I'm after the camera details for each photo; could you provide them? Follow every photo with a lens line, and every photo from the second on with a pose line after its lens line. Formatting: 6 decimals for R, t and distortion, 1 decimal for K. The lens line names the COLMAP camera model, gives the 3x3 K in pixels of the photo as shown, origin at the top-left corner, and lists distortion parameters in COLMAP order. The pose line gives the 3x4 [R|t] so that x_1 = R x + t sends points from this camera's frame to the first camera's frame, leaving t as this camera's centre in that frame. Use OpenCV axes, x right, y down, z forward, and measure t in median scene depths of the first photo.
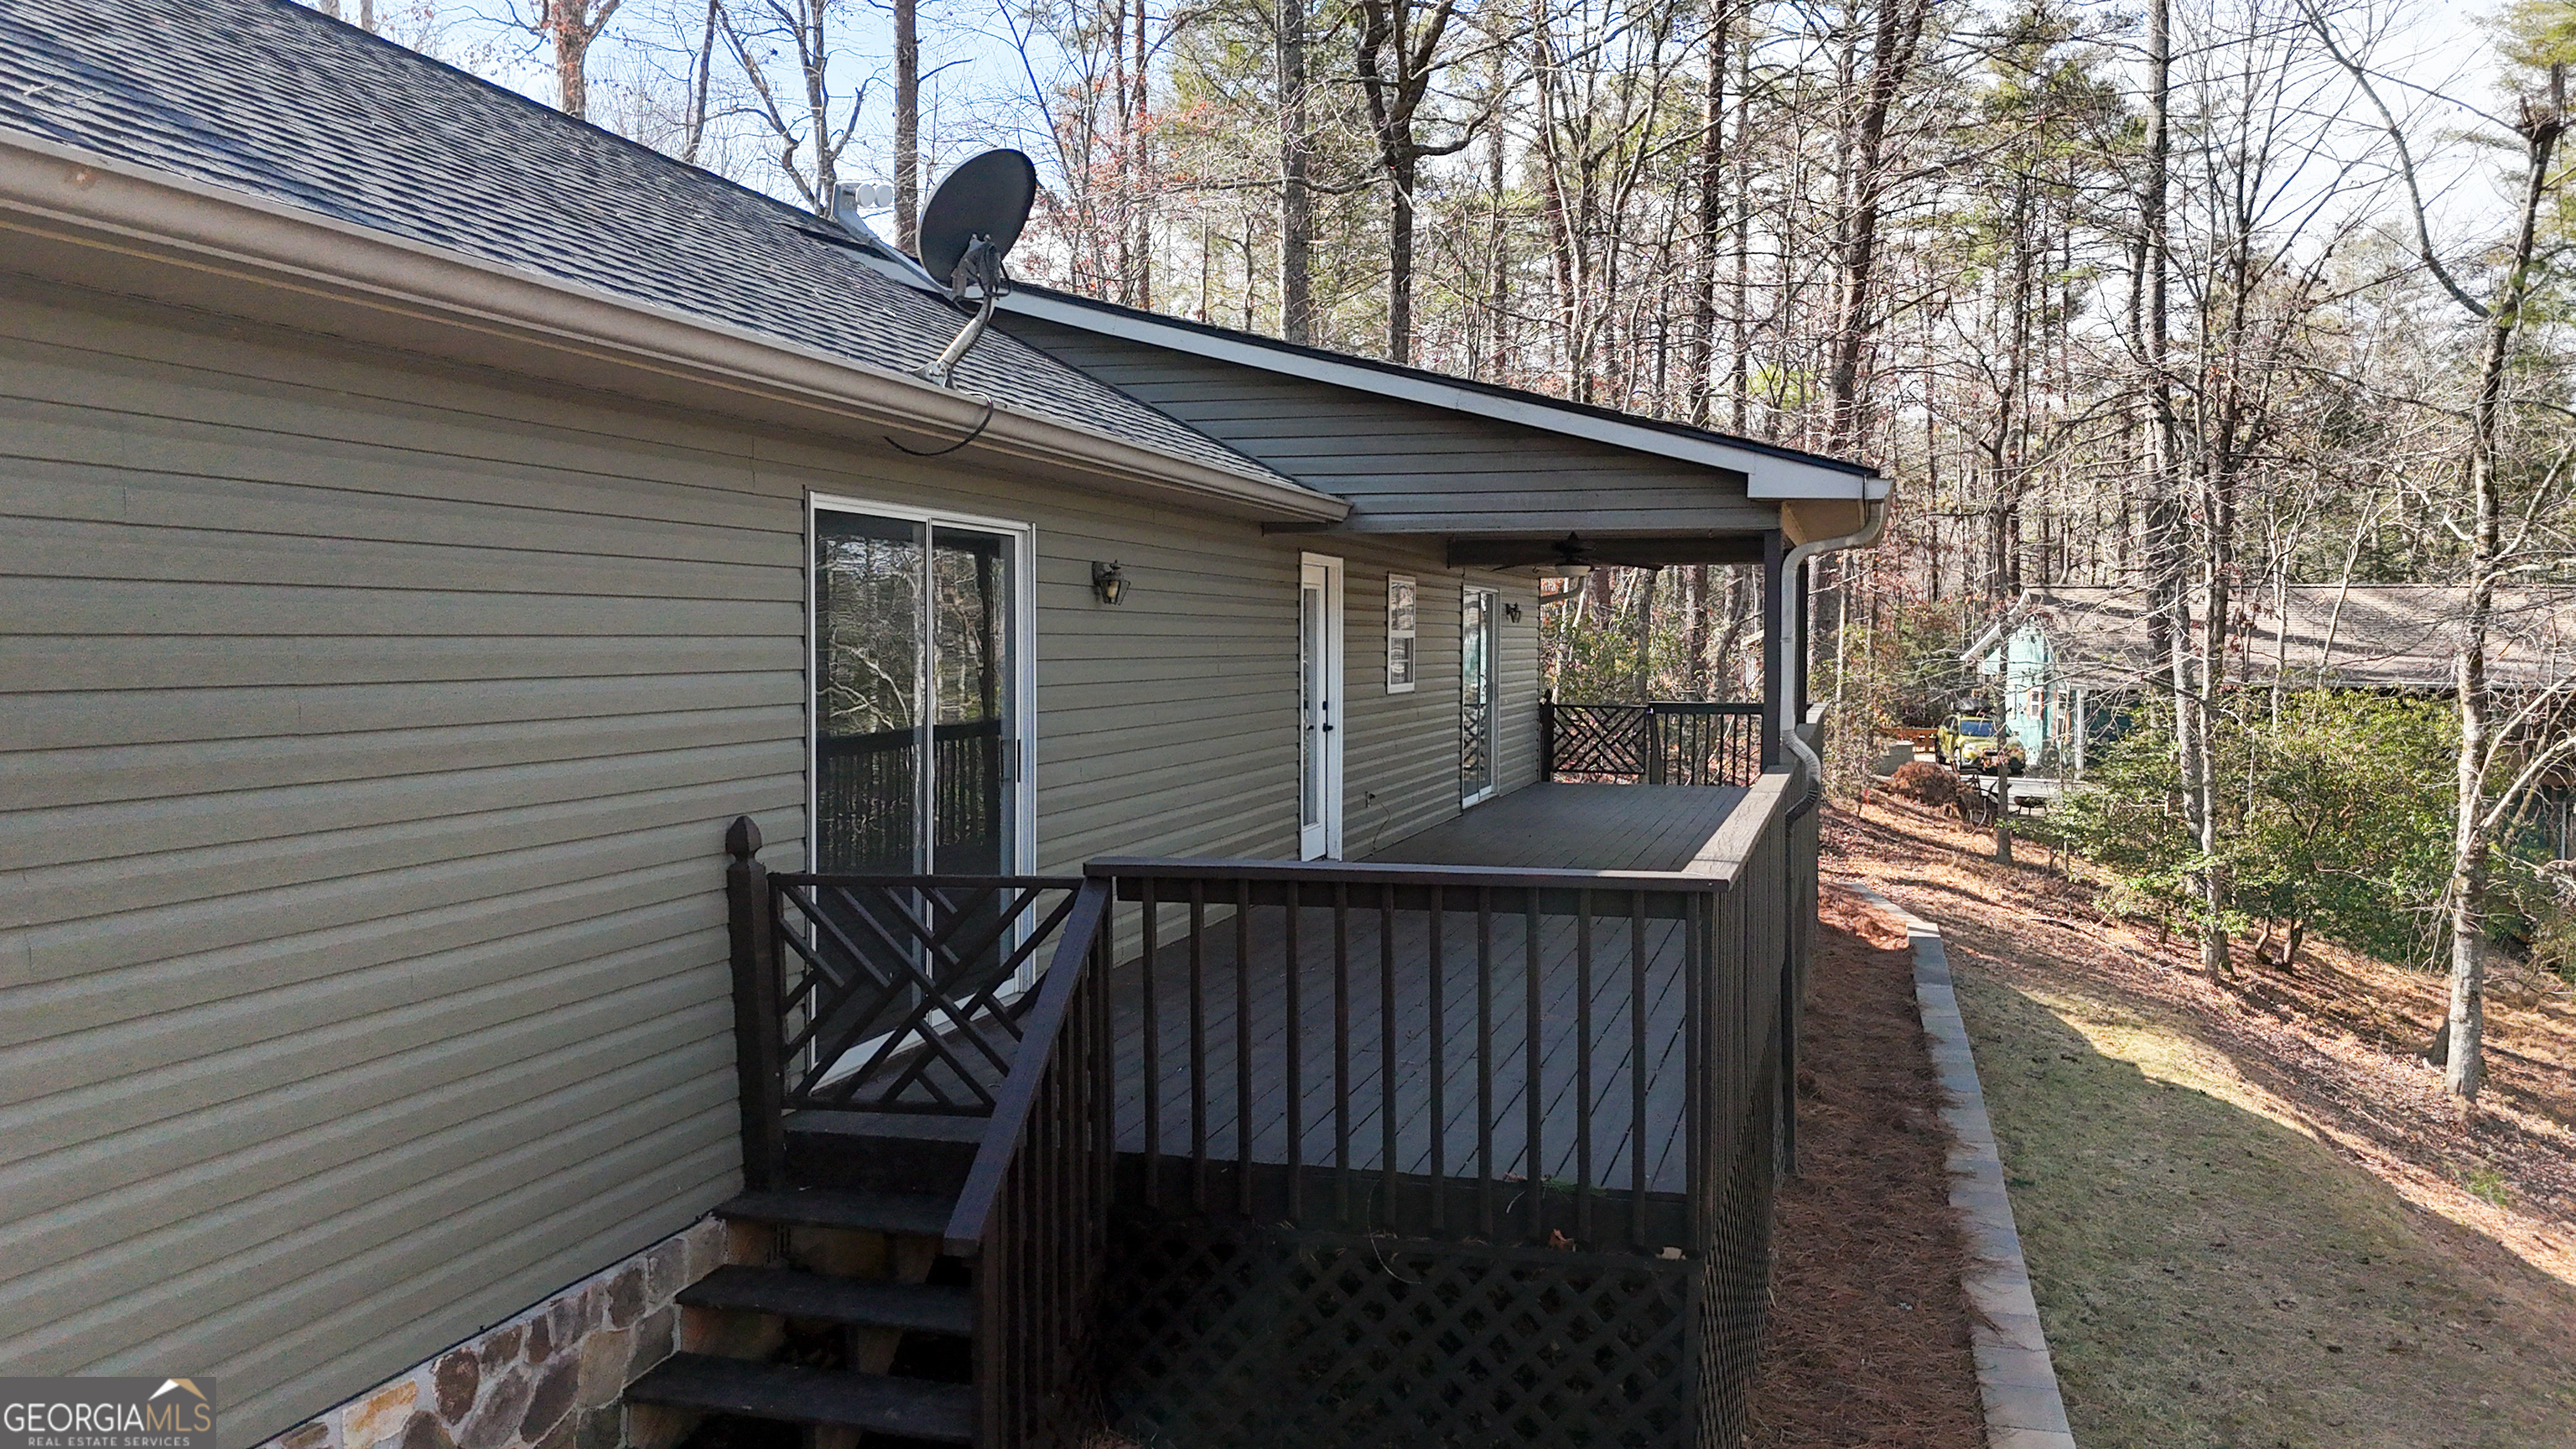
lens RADIAL K [[1980.1, 0, 1298.0], [0, 1980.1, 742.0], [0, 0, 1]] dist [0.073698, -0.062412]
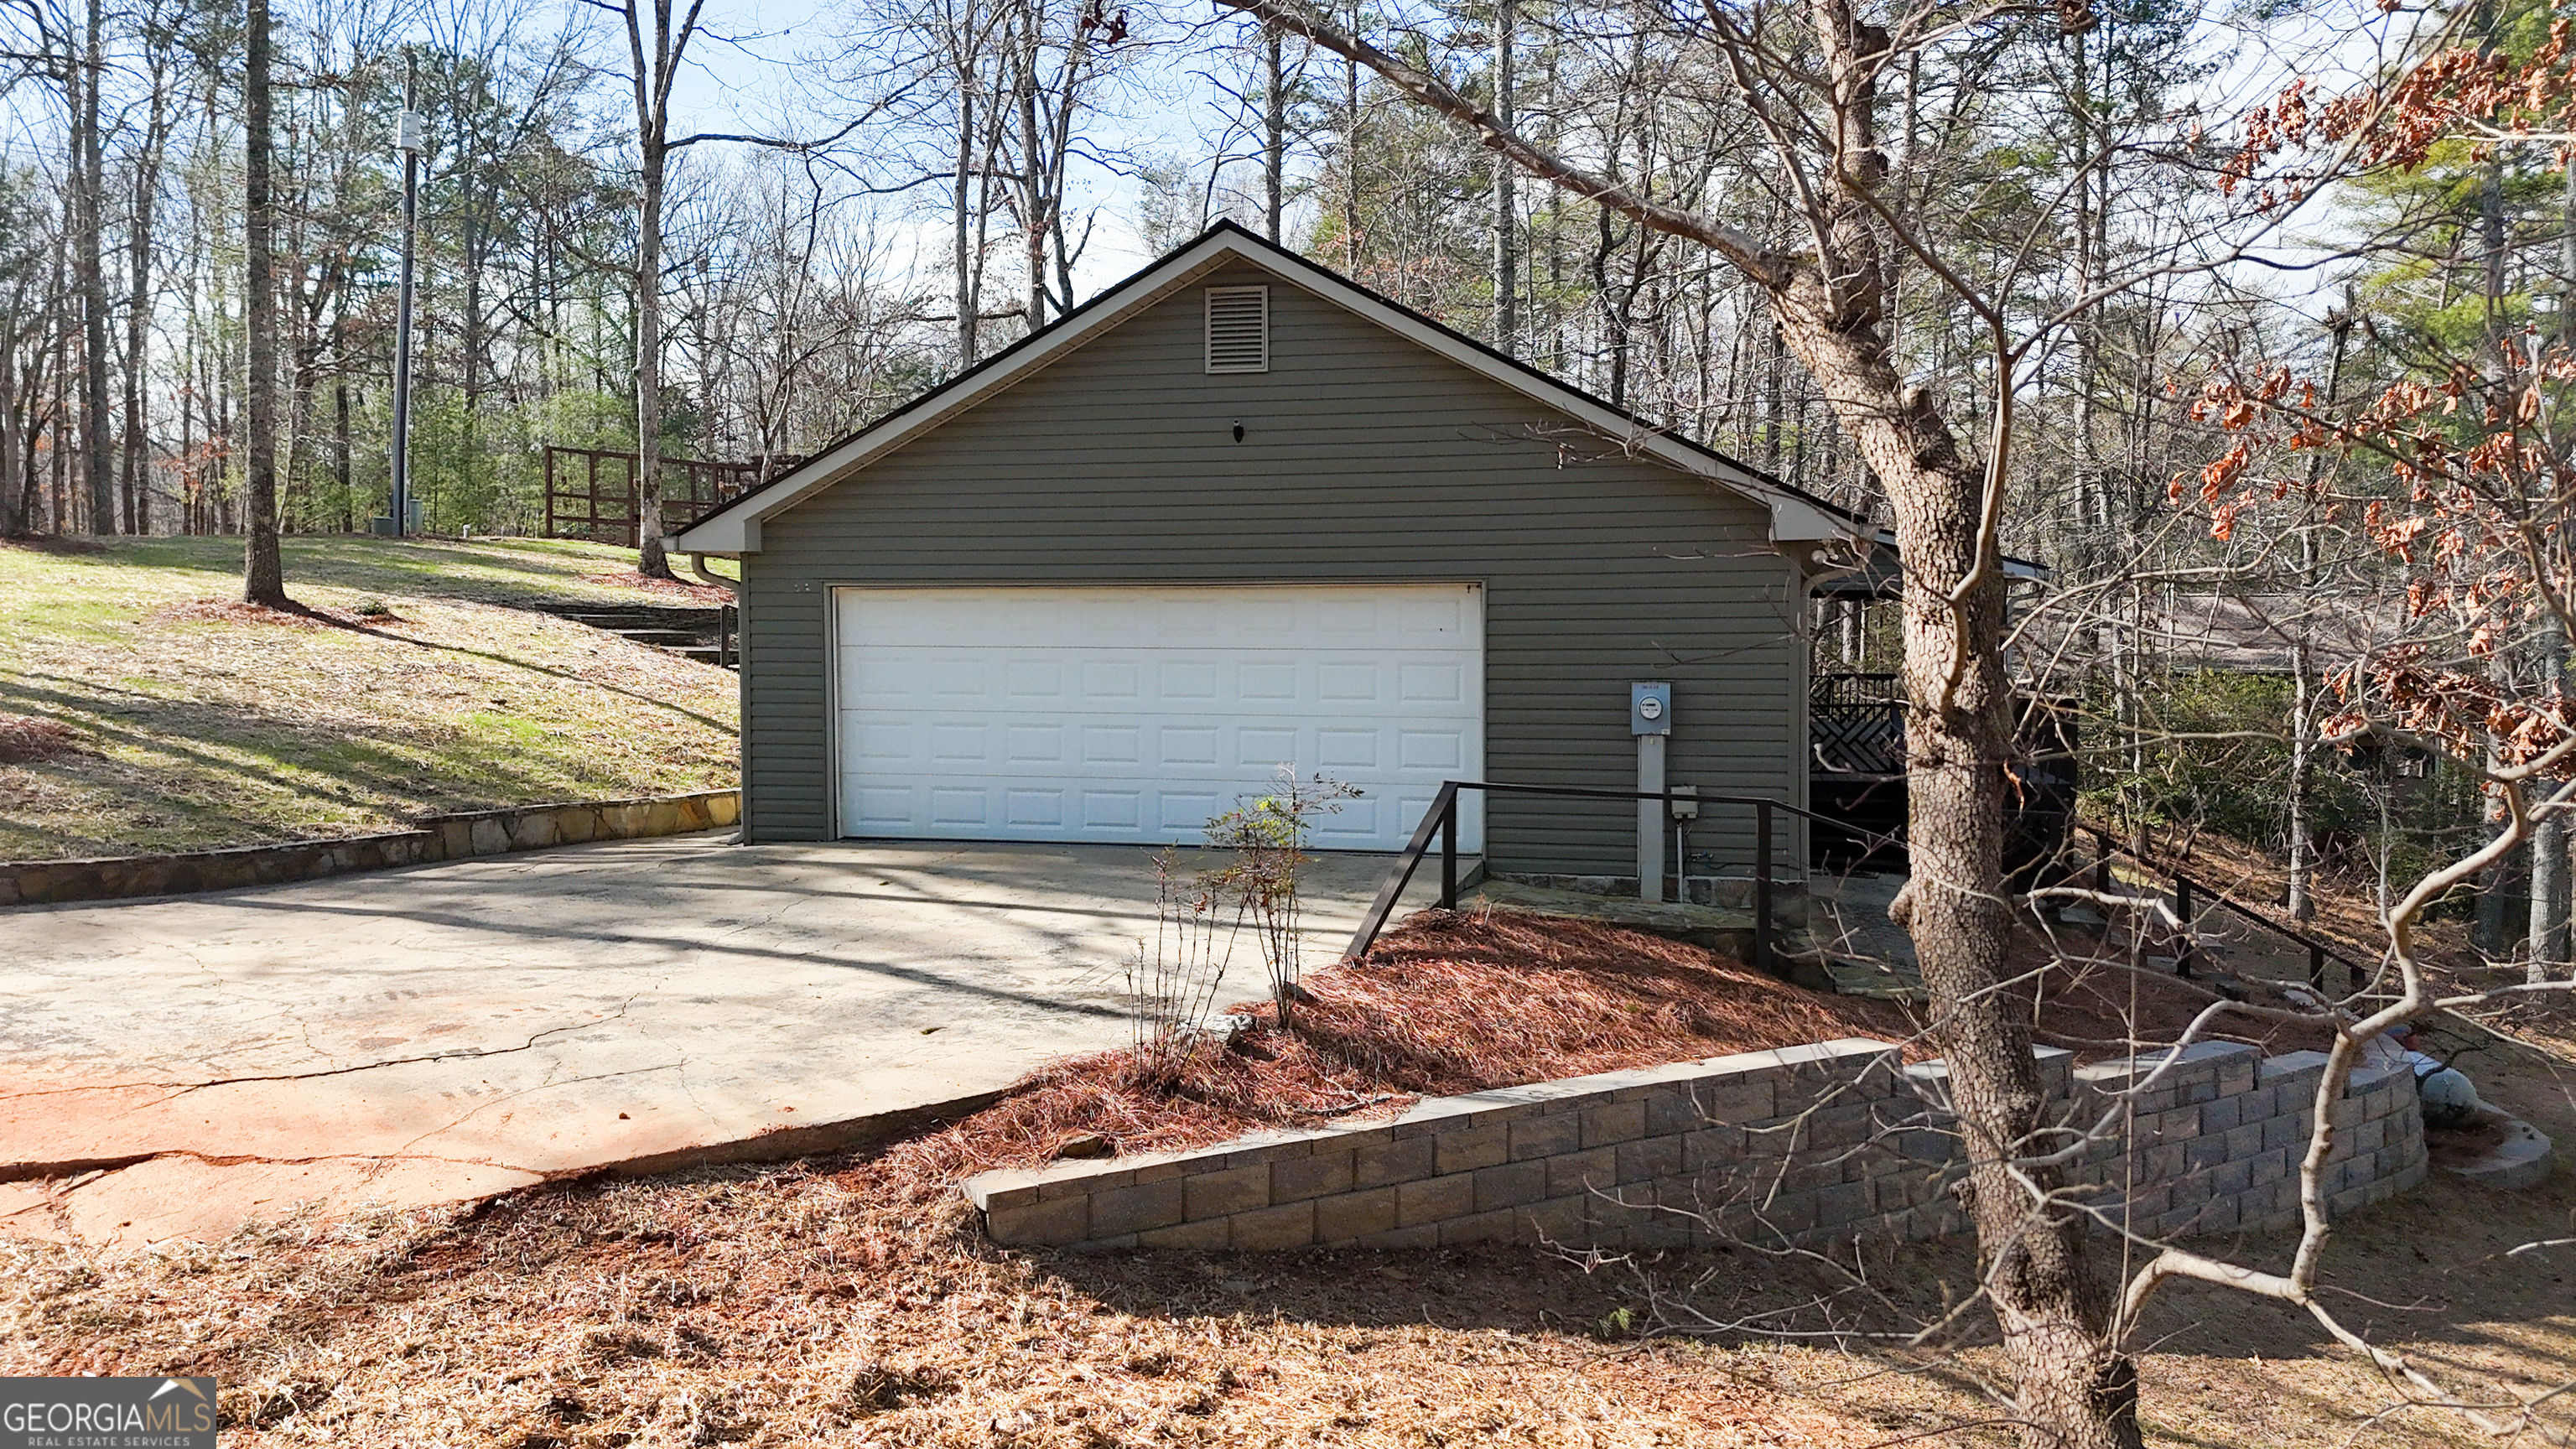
lens RADIAL K [[1980.1, 0, 1275.7], [0, 1980.1, 731.0], [0, 0, 1]] dist [0.073698, -0.062412]
pose [[0.998953, -0.005001, 0.045481, -0.299061], [0.005276, 0.999969, -0.005926, 0.029072], [-0.045450, 0.006159, 0.998948, -0.546672]]
